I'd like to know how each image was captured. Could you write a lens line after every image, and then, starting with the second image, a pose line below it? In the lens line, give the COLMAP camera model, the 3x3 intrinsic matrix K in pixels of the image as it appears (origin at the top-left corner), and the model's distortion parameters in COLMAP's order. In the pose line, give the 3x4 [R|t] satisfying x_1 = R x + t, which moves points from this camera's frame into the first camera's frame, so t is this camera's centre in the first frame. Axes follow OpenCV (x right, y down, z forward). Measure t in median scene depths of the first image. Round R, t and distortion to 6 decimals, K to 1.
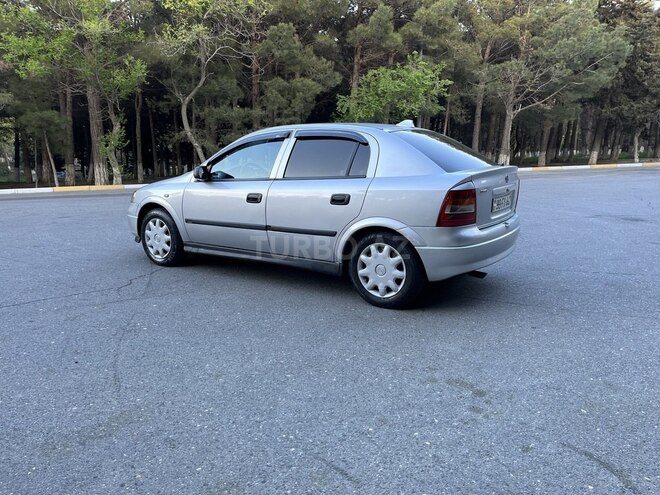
lens RADIAL K [[496.9, 0, 335.7], [0, 496.9, 247.3], [0, 0, 1]] dist [0.068671, -0.090396]
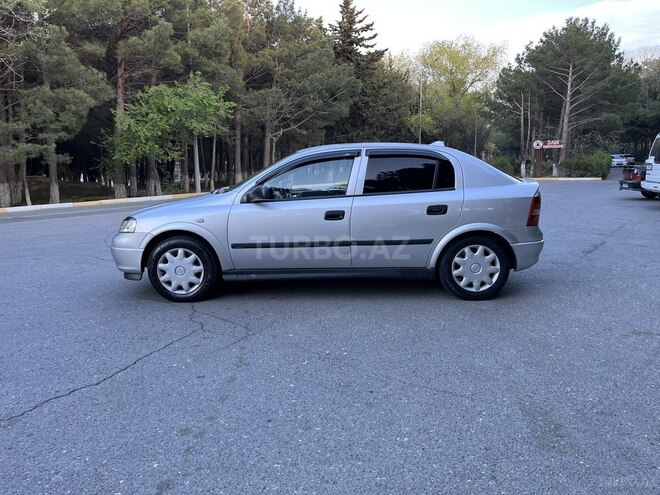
lens RADIAL K [[496.9, 0, 335.2], [0, 496.9, 244.4], [0, 0, 1]] dist [0.068671, -0.090396]
pose [[0.845510, -0.087808, 0.526691, -0.189765], [0.111573, 0.993665, -0.013451, -0.007132], [-0.522173, 0.070137, 0.849950, 0.041323]]
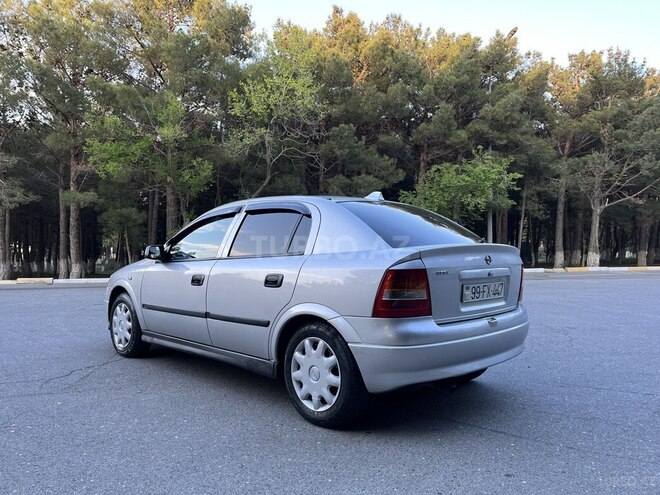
lens RADIAL K [[496.9, 0, 326.6], [0, 496.9, 244.9], [0, 0, 1]] dist [0.068671, -0.090396]
pose [[0.981423, 0.005528, -0.191777, 0.060679], [-0.043651, 0.979803, -0.195145, 0.000256], [0.186825, 0.199891, 0.961842, 0.052838]]
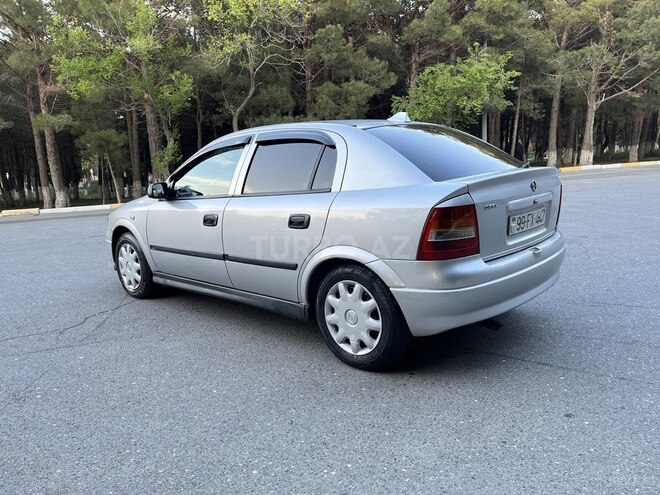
lens RADIAL K [[496.9, 0, 329.8], [0, 496.9, 246.2], [0, 0, 1]] dist [0.068671, -0.090396]
pose [[0.986592, -0.016826, -0.162338, 0.042636], [0.014568, 0.999780, -0.015090, -0.011387], [0.162556, 0.012523, 0.986620, 0.064465]]
